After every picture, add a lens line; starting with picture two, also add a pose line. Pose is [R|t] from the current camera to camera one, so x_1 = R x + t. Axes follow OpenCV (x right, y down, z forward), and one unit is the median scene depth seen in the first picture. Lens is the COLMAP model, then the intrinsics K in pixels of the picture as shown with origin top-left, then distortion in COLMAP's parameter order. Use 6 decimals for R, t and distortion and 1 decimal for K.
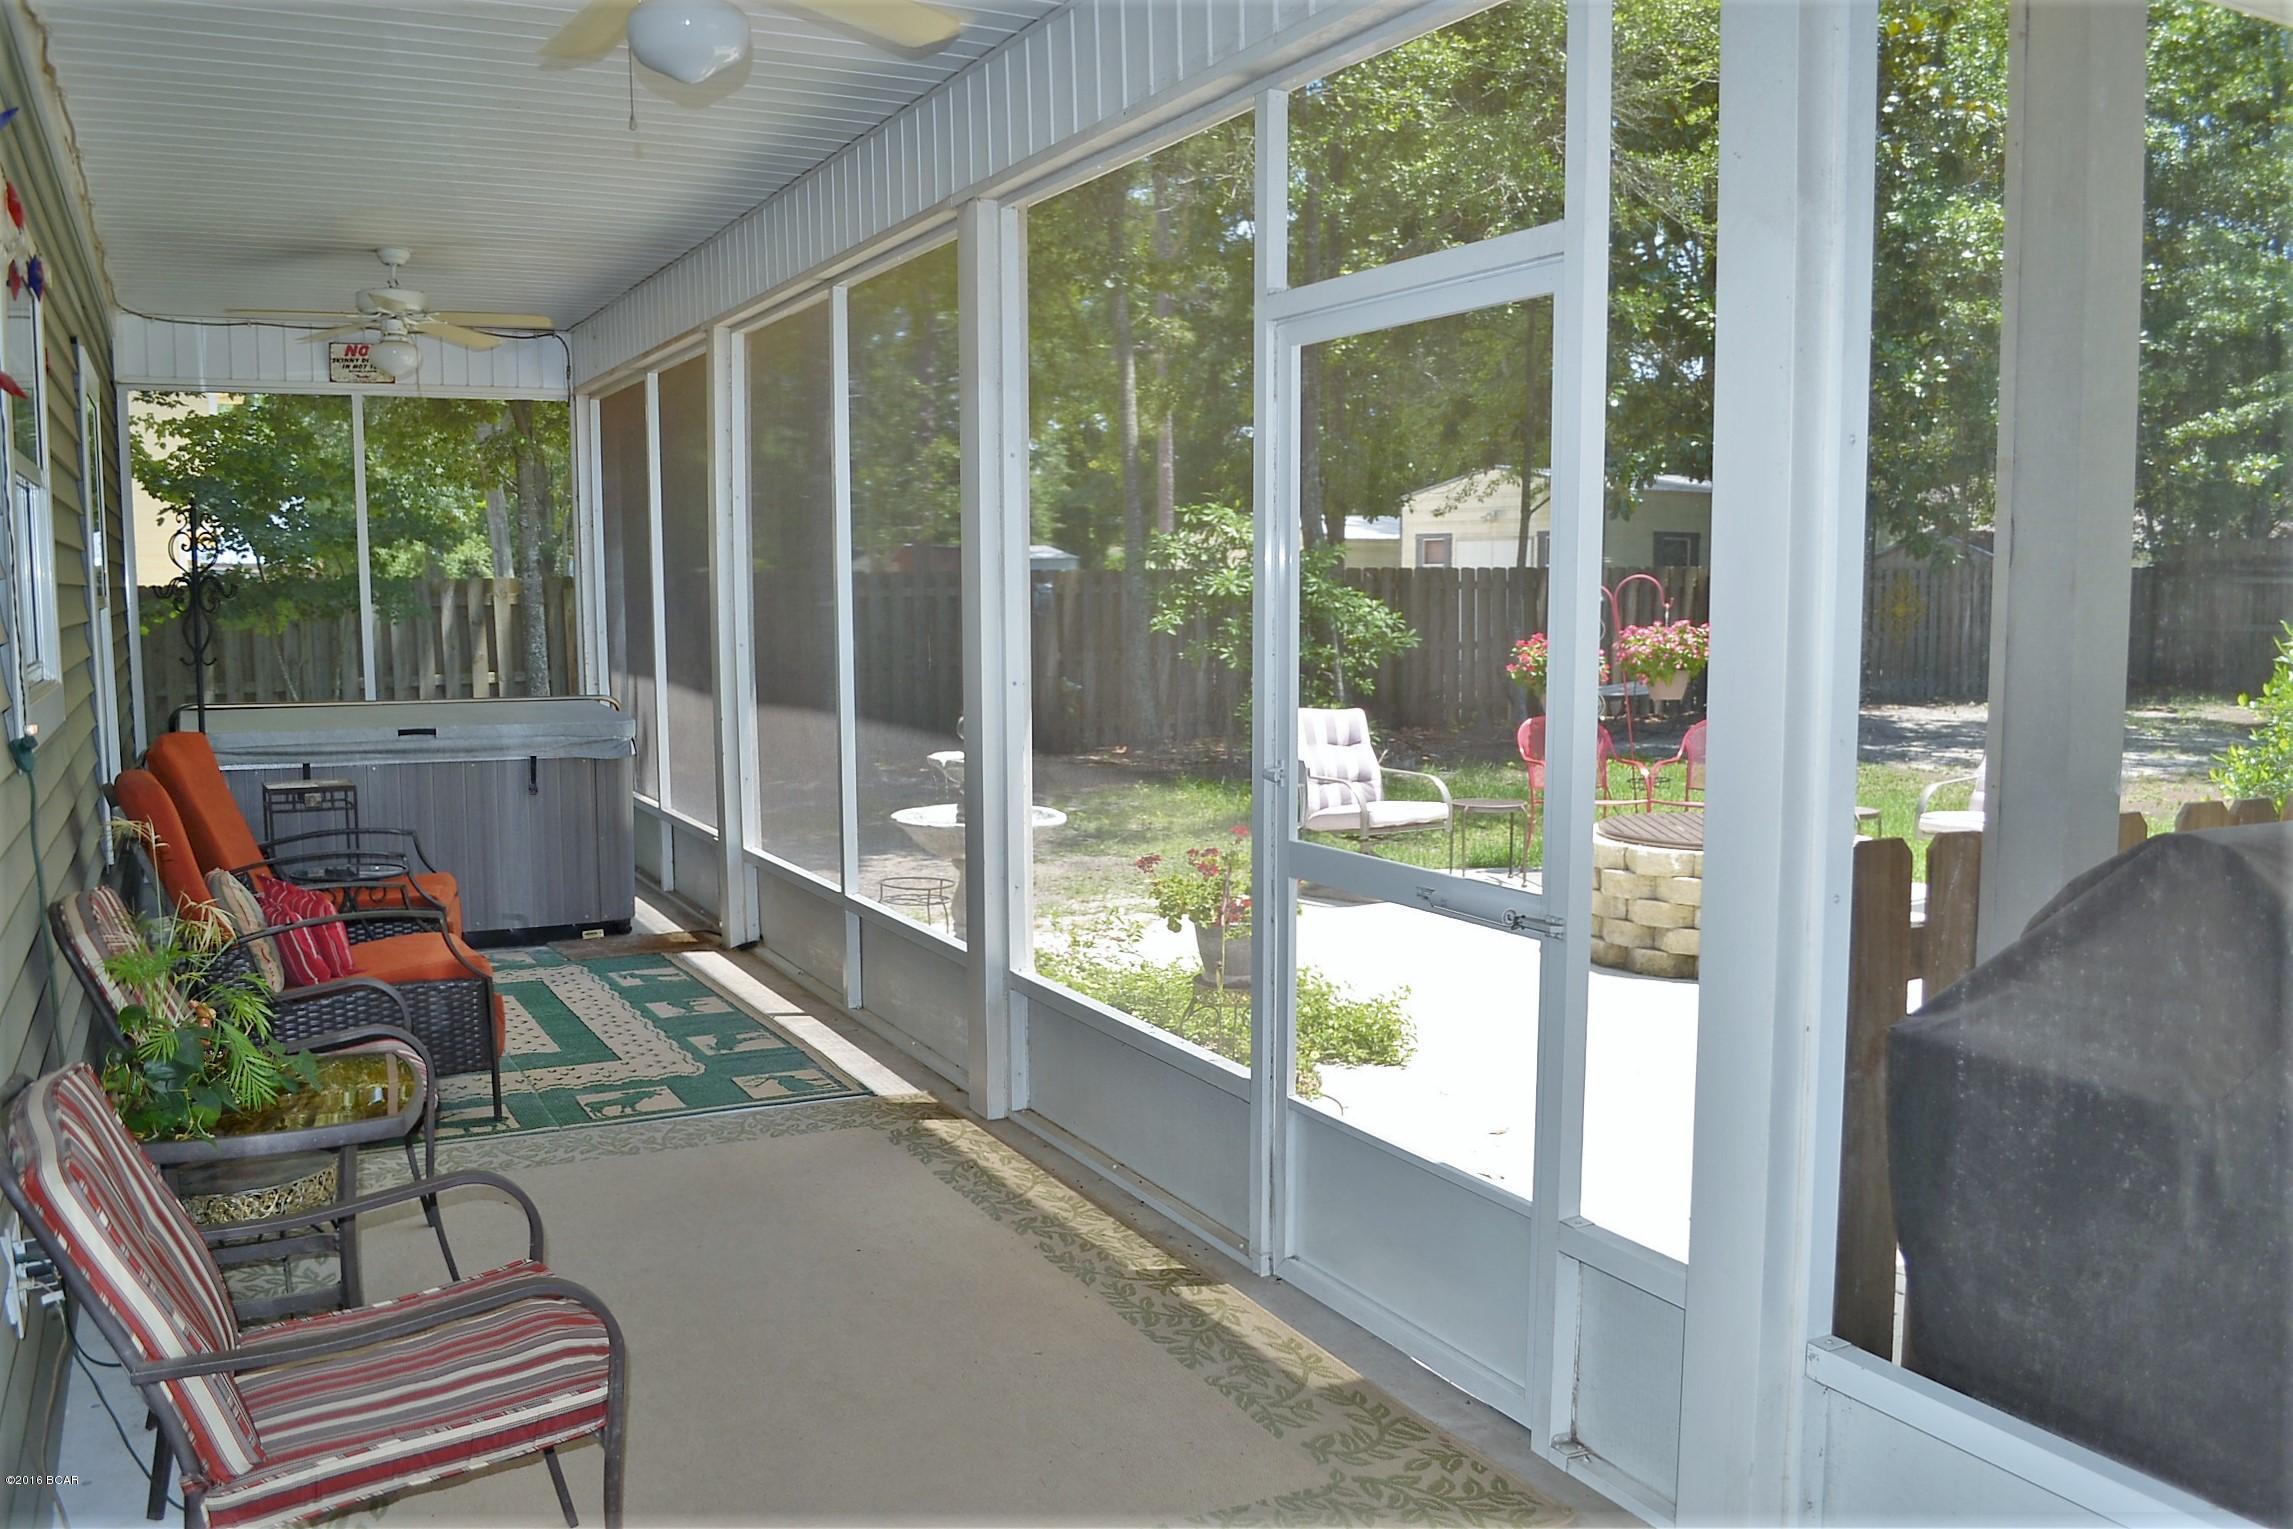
lens RADIAL K [[1844.1, 0, 1147.3], [0, 1844.1, 803.6], [0, 0, 1]] dist [-0.082768, 0.013277]
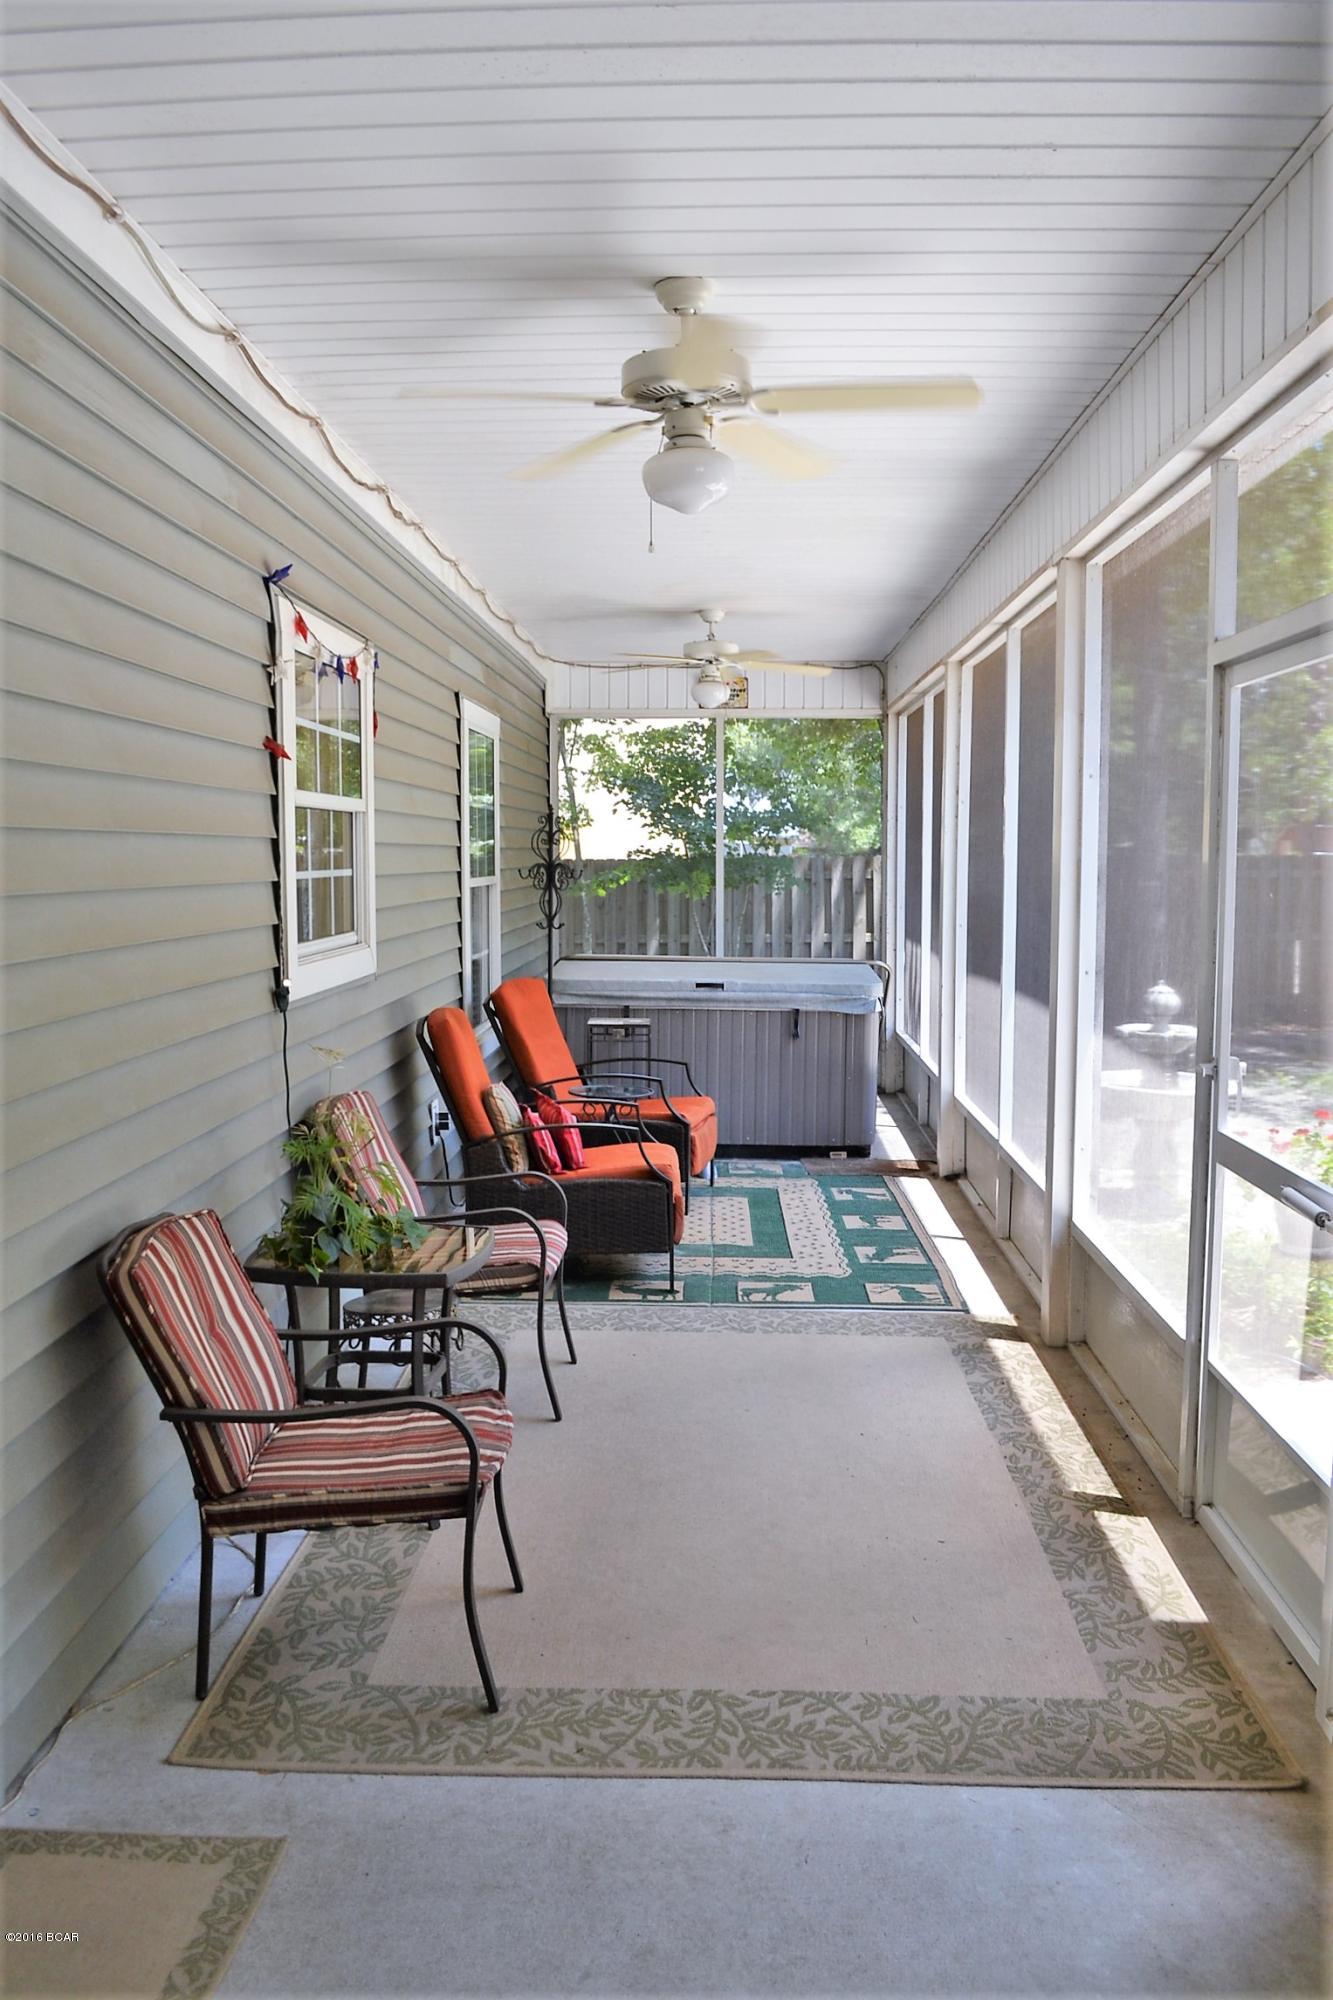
lens RADIAL K [[1608.5, 0, 690.2], [0, 1608.5, 1010.8], [0, 0, 1]] dist [-0.082768, 0.013277]
pose [[0.875709, 0.052018, -0.480030, 0.179707], [-0.062835, 0.998003, -0.006481, -0.017889], [0.478734, 0.035838, 0.877228, 0.000318]]
